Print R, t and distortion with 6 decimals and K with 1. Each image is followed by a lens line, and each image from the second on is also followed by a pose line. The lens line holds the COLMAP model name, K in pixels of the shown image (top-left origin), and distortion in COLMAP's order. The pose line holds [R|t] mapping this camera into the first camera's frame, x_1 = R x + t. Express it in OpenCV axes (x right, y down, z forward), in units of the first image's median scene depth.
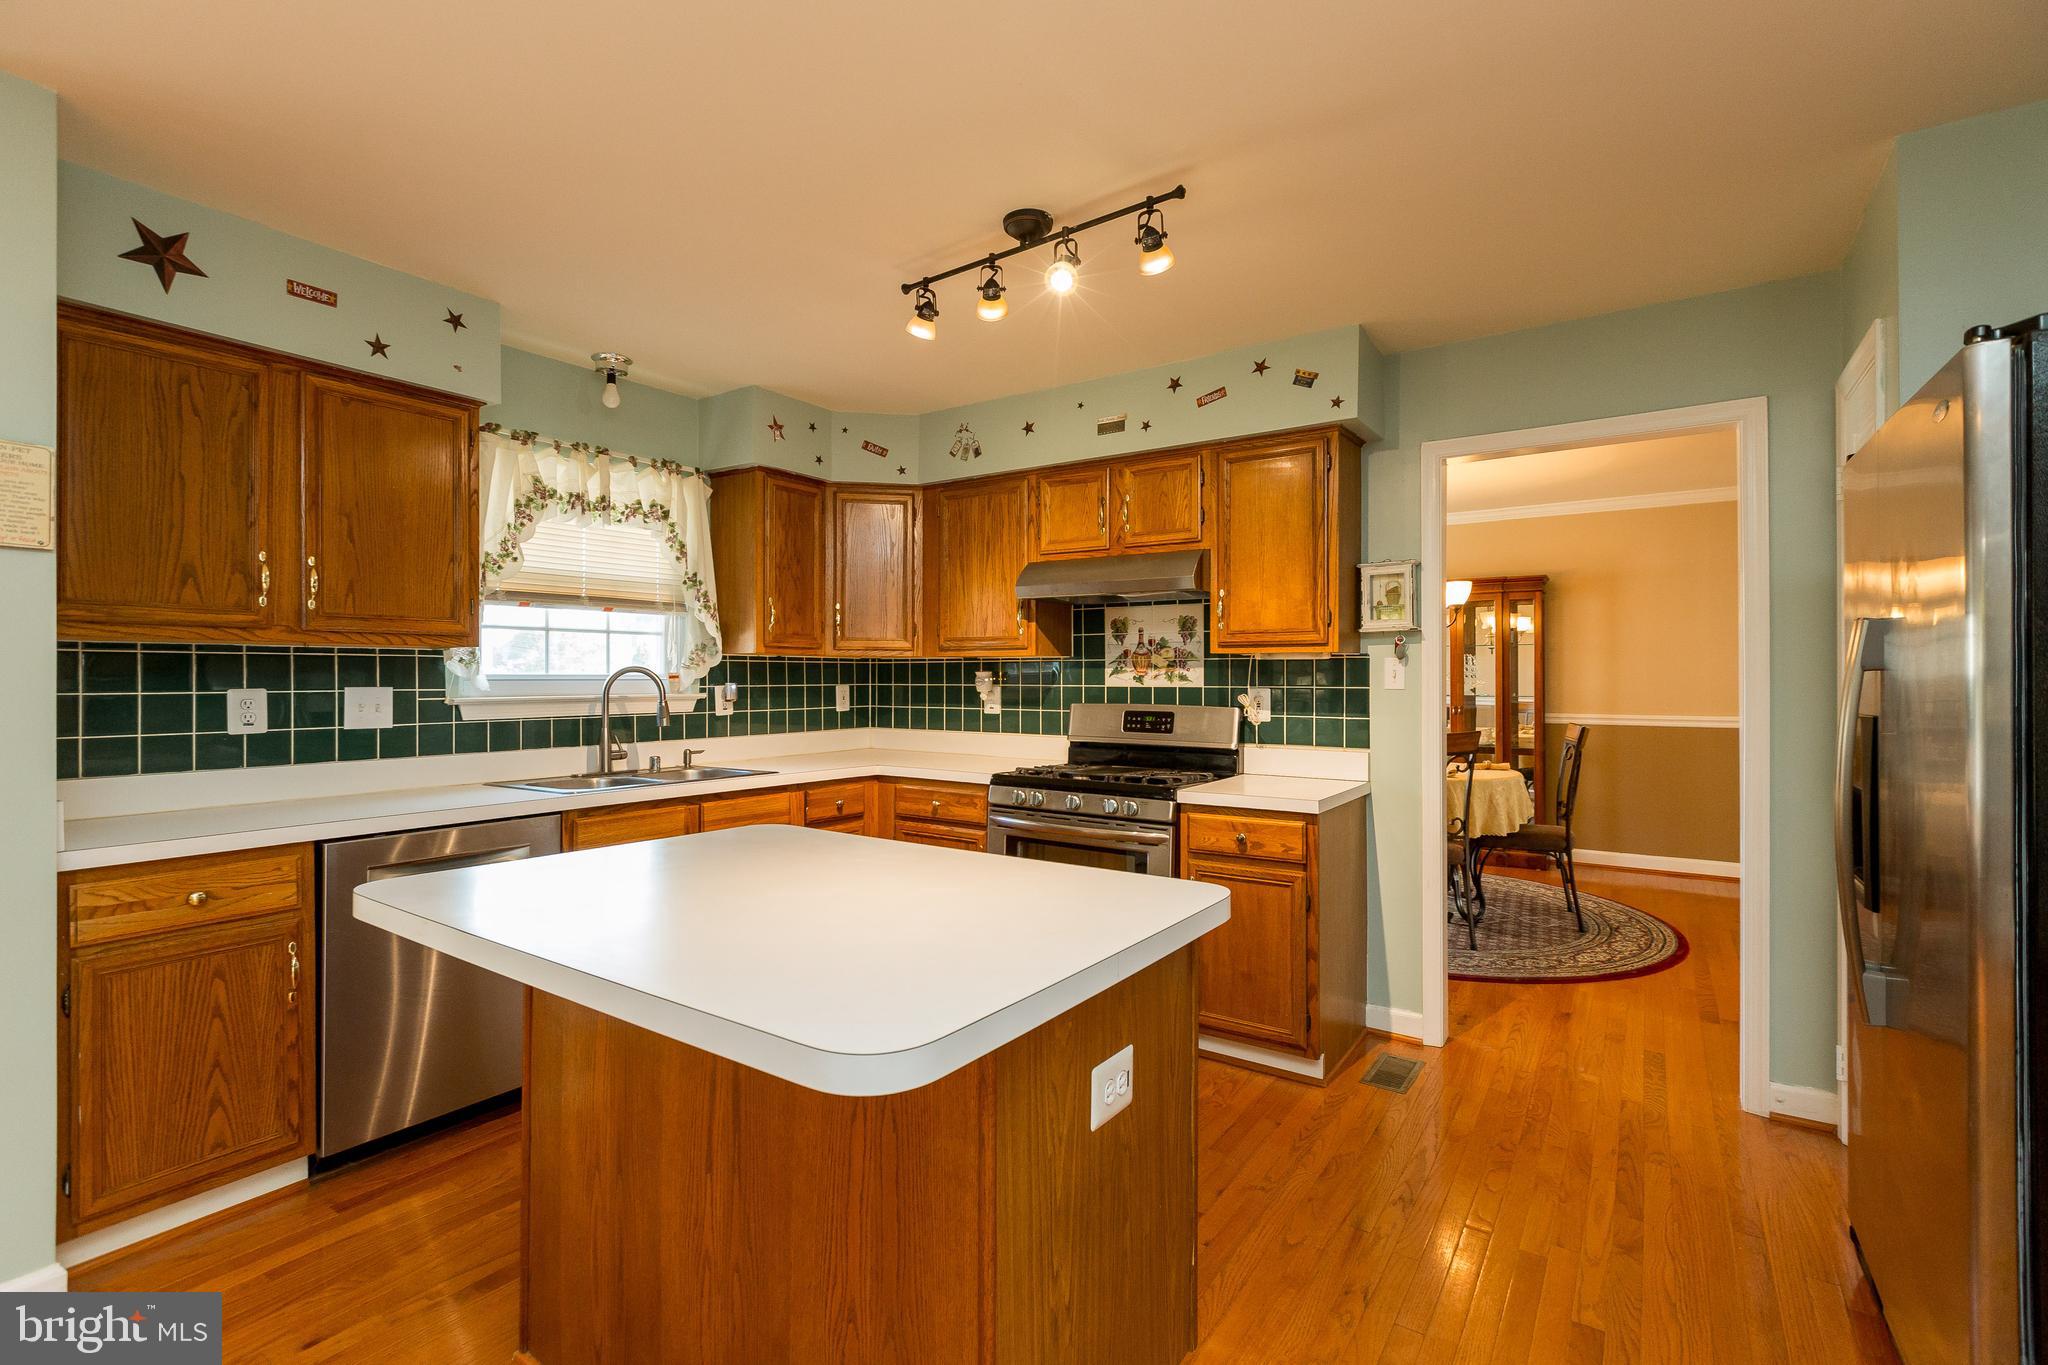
lens RADIAL K [[917.4, 0, 1025.4], [0, 917.4, 678.8], [0, 0, 1]] dist [0.000180, 0.000082]
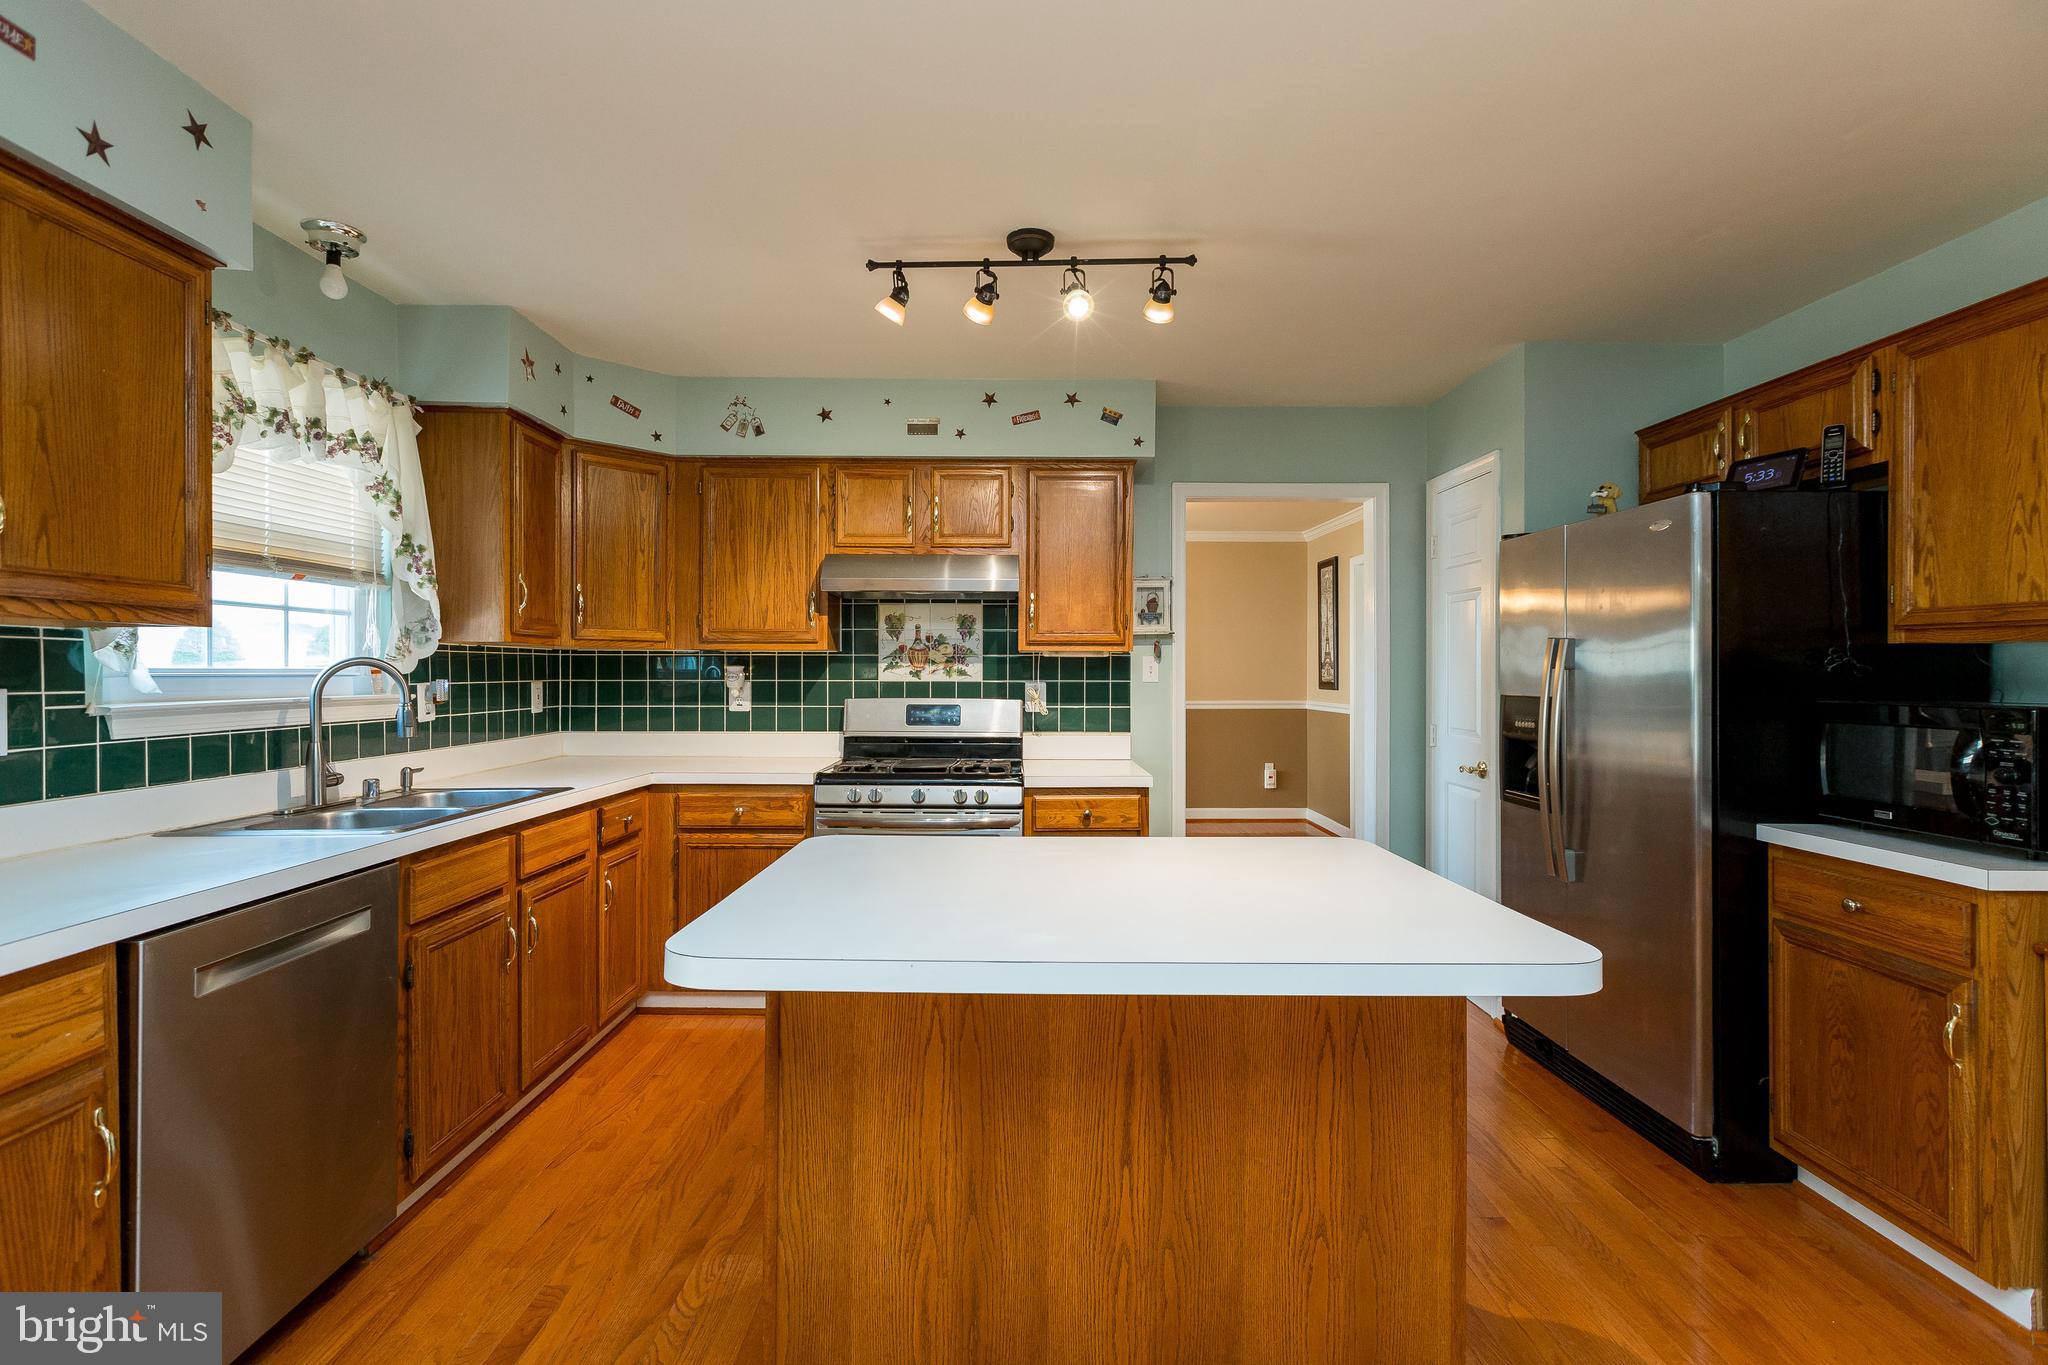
lens RADIAL K [[913.1, 0, 1025.1], [0, 913.1, 674.5], [0, 0, 1]] dist [0.002968, -0.000081]
pose [[0.822270, -0.001160, 0.569096, -0.380154], [-0.000383, 0.999997, 0.002593, -0.001775], [-0.569097, -0.002350, 0.822267, 0.089723]]
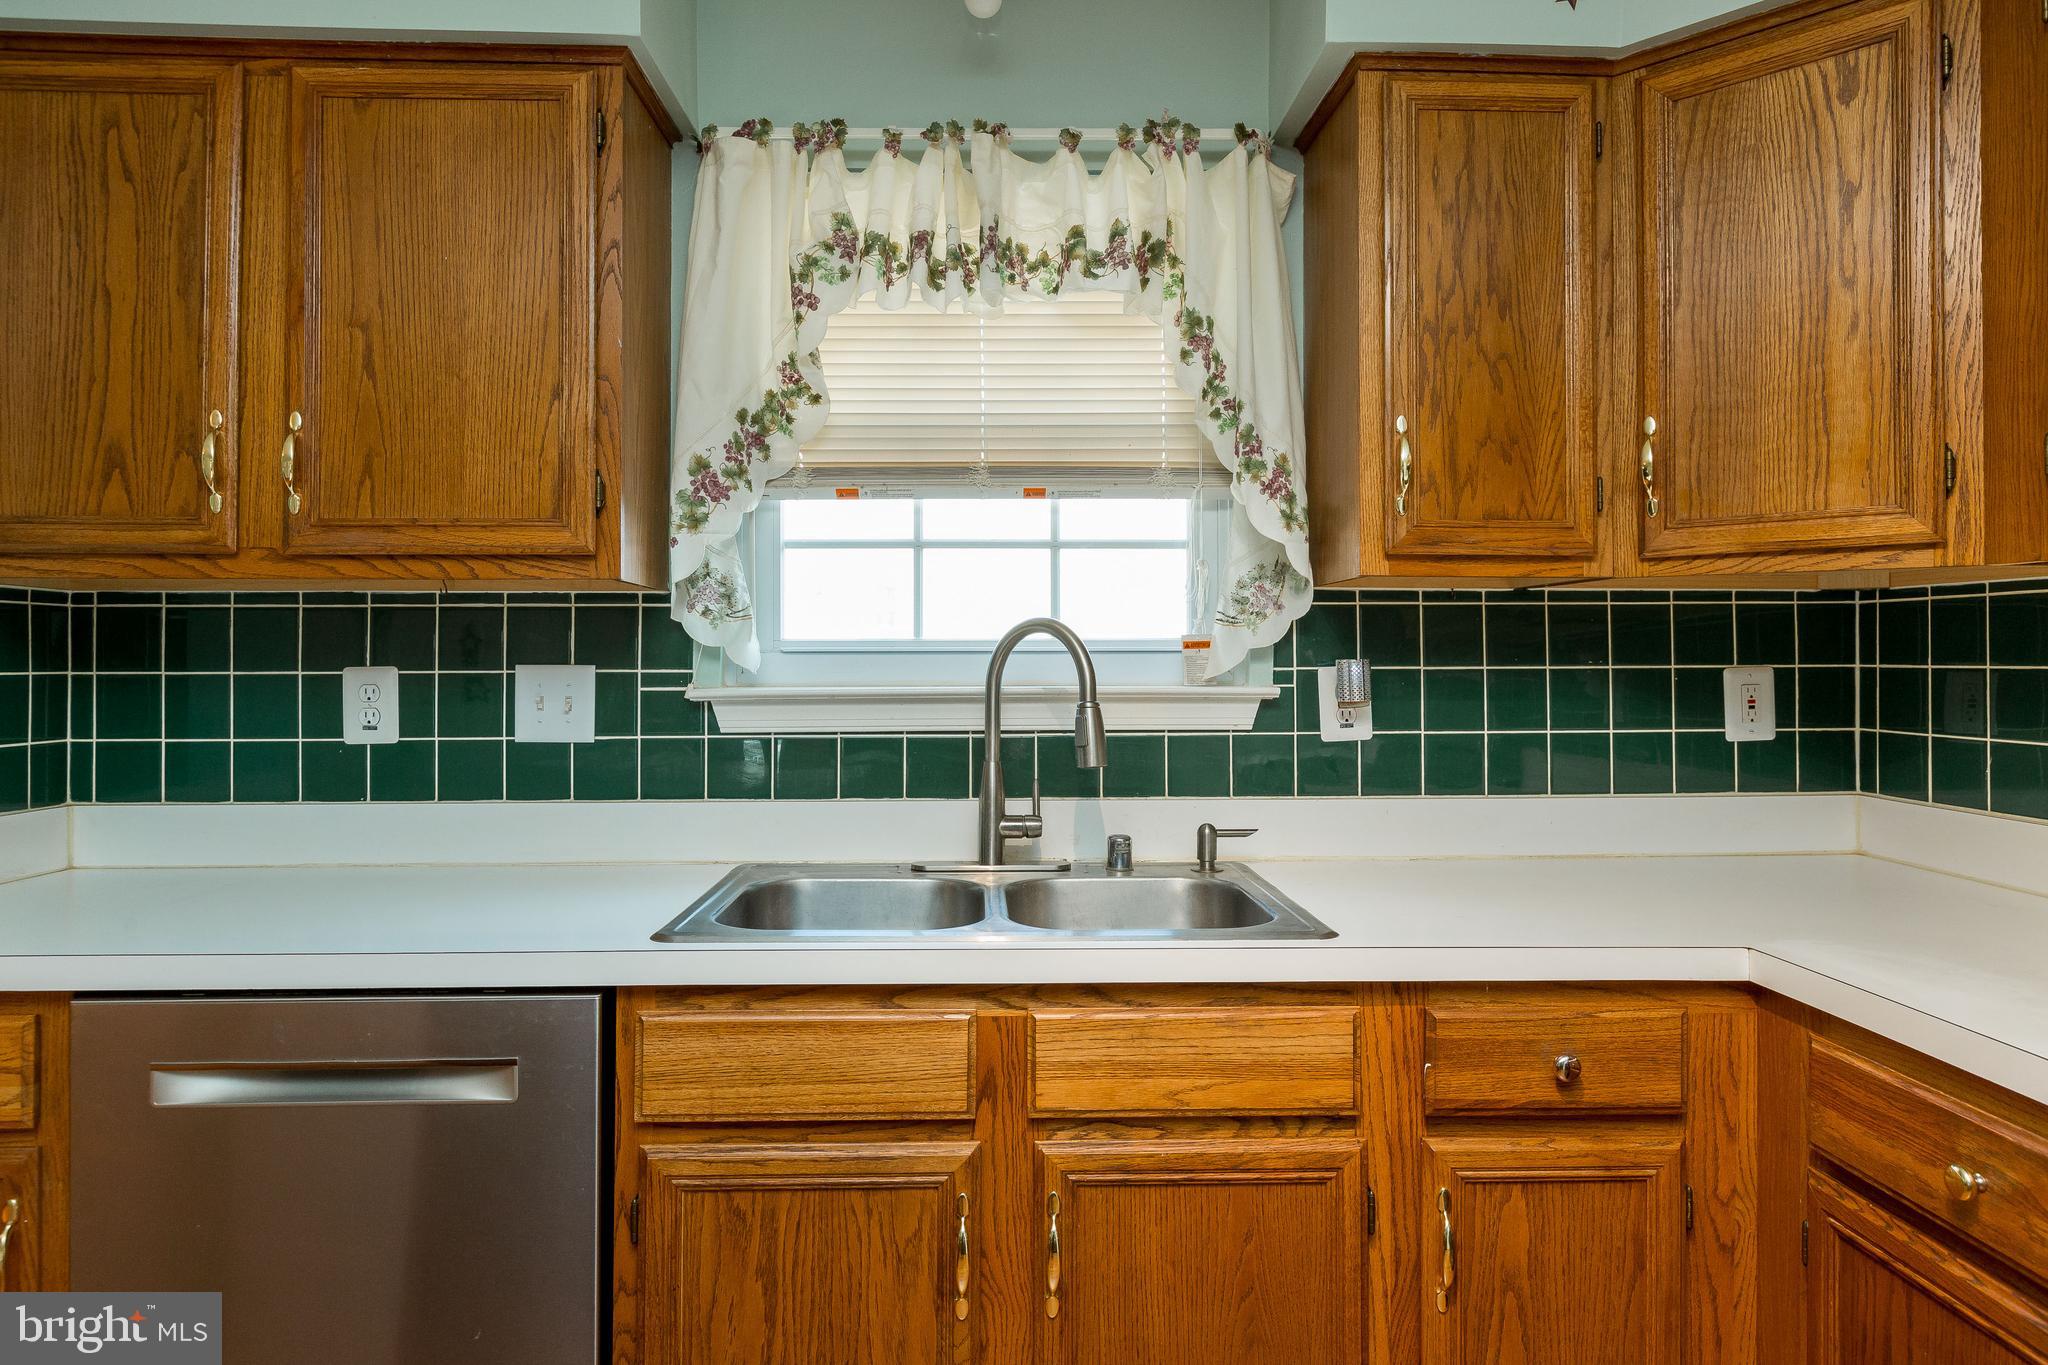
lens RADIAL K [[1192.3, 0, 1022.8], [0, 1192.3, 645.8], [0, 0, 1]] dist [-0.000236, -0.003190]
pose [[0.592938, -0.009209, -0.805195, 0.004689], [0.000871, 0.999941, -0.010795, 0.004358], [0.805248, 0.005699, 0.592911, 0.628375]]
